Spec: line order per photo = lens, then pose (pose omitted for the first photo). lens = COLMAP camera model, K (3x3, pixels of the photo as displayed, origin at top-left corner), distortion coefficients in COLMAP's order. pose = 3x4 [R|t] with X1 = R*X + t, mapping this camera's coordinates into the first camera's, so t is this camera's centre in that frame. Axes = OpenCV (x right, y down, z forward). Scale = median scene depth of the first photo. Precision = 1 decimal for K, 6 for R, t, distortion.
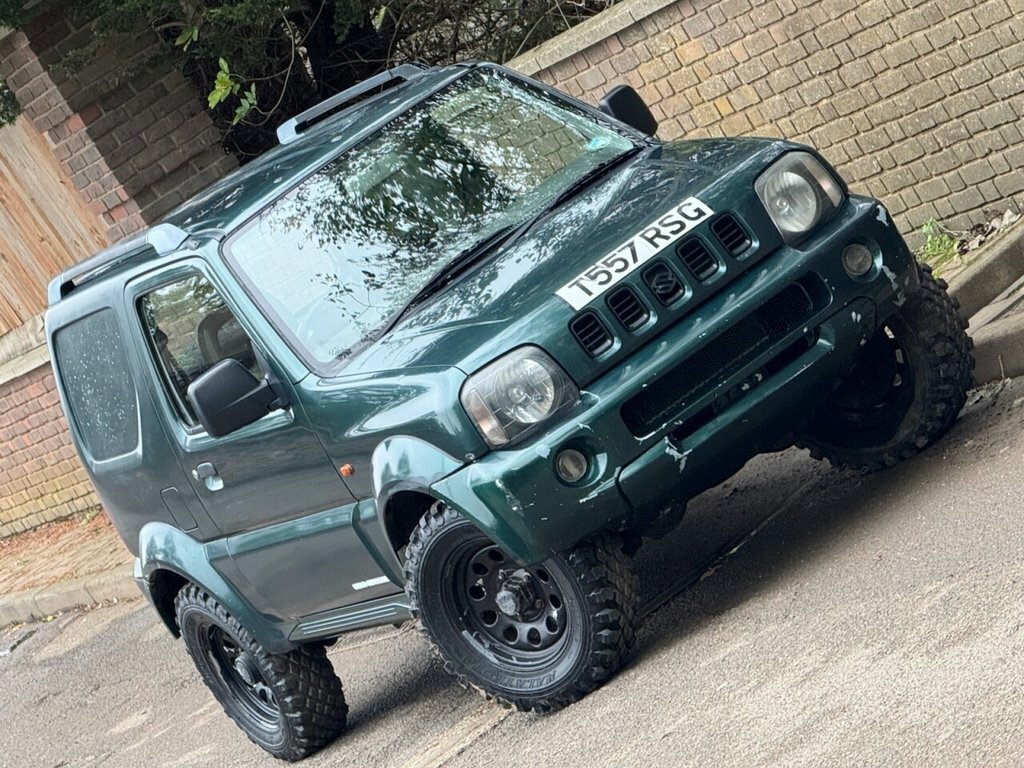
lens RADIAL K [[4653.8, 0, 510.6], [0, 4653.8, 269.2], [0, 0, 1]] dist [0.186621, 1.388865]
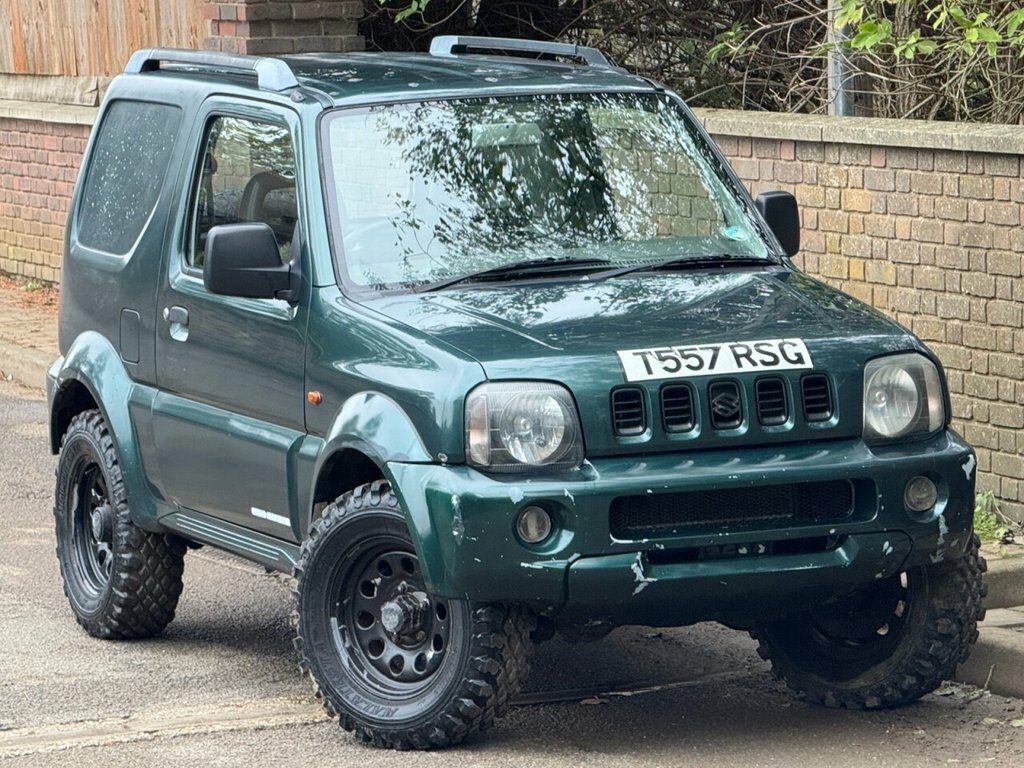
lens RADIAL K [[4653.8, 0, 510.6], [0, 4653.8, 269.2], [0, 0, 1]] dist [0.186621, 1.388865]
pose [[0.853415, 0.521231, -0.000910, -0.014676], [-0.521231, 0.853407, -0.003976, 0.005538], [-0.001296, 0.003867, 0.999992, 0.093344]]
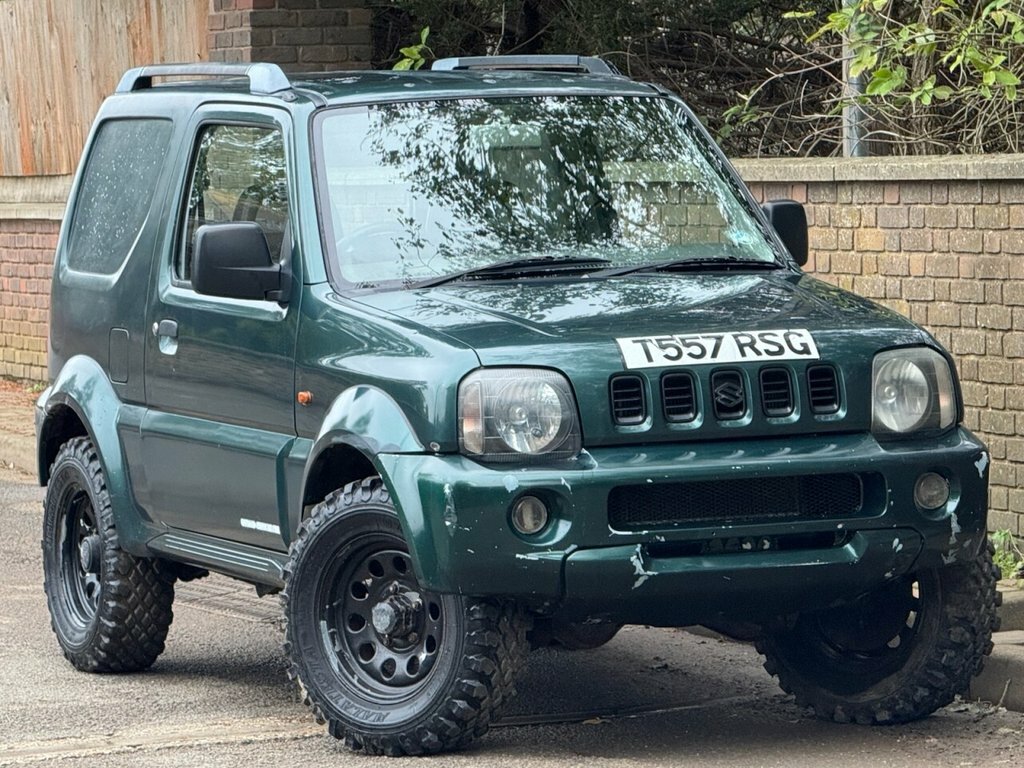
lens RADIAL K [[4653.8, 0, 510.6], [0, 4653.8, 269.2], [0, 0, 1]] dist [0.186621, 1.388865]
pose [[0.853314, 0.520574, -0.029306, 0.010838], [-0.521373, 0.852475, -0.038164, 0.035481], [0.005116, 0.047845, 0.998842, 0.123133]]
